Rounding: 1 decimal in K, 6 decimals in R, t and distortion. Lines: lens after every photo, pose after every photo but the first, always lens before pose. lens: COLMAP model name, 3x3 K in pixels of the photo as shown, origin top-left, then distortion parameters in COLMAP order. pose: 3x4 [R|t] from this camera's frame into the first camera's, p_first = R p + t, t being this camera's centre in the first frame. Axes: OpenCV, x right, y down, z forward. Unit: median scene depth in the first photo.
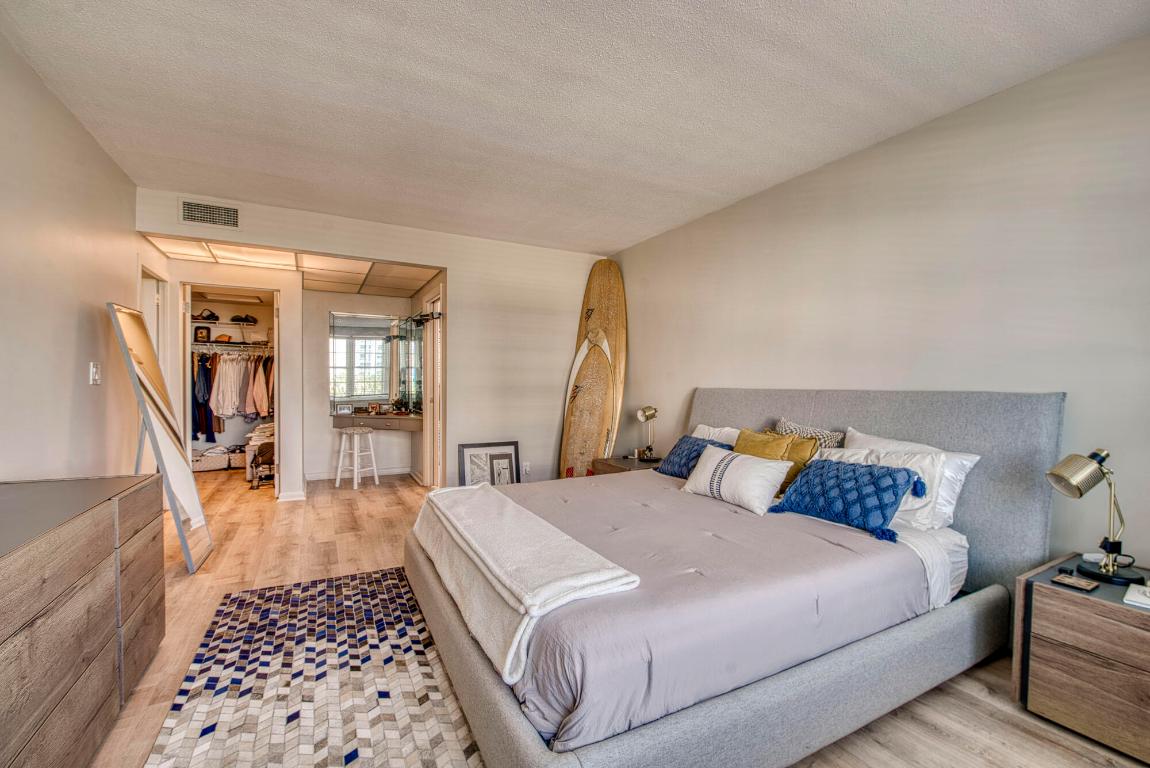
lens RADIAL K [[488.6, 0, 576.4], [0, 488.6, 384.2], [0, 0, 1]] dist [-0.002746, -0.000585]
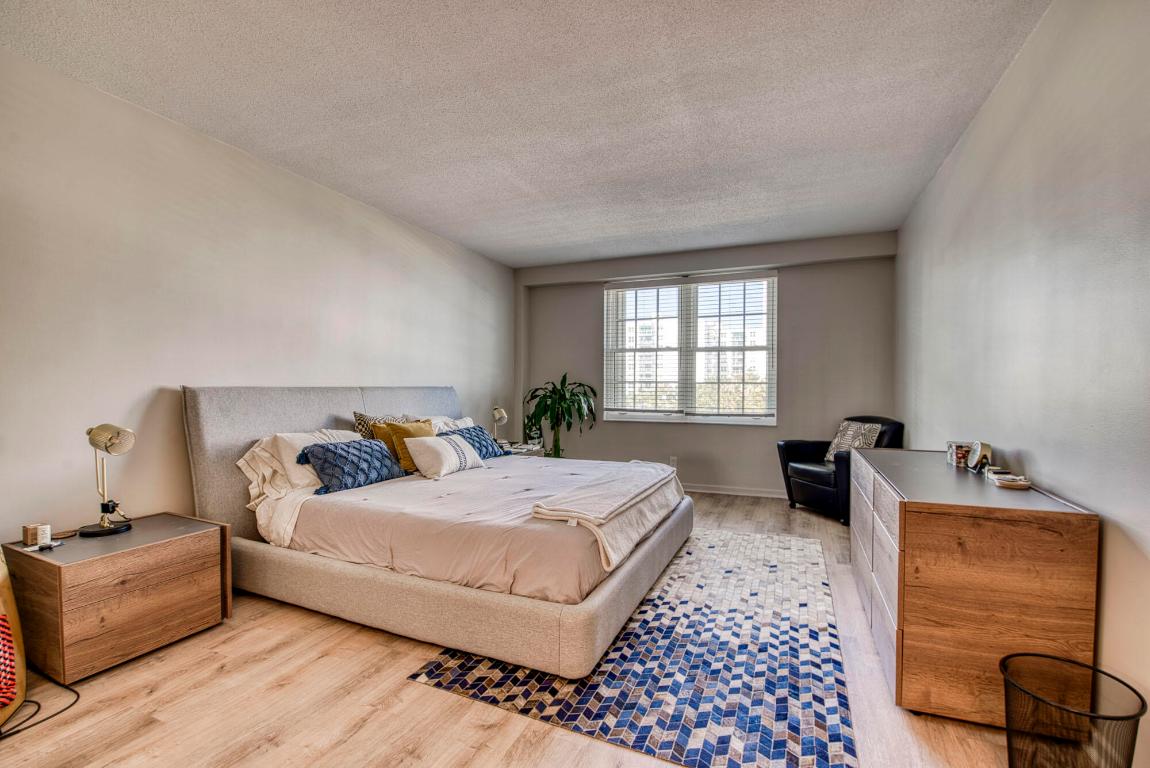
lens RADIAL K [[488.6, 0, 576.2], [0, 488.6, 386.4], [0, 0, 1]] dist [-0.002746, -0.000585]
pose [[-0.619129, -0.003440, 0.785282, -1.137939], [0.006386, 0.999935, 0.009415, -0.012658], [-0.785263, 0.010844, -0.619067, 1.882991]]
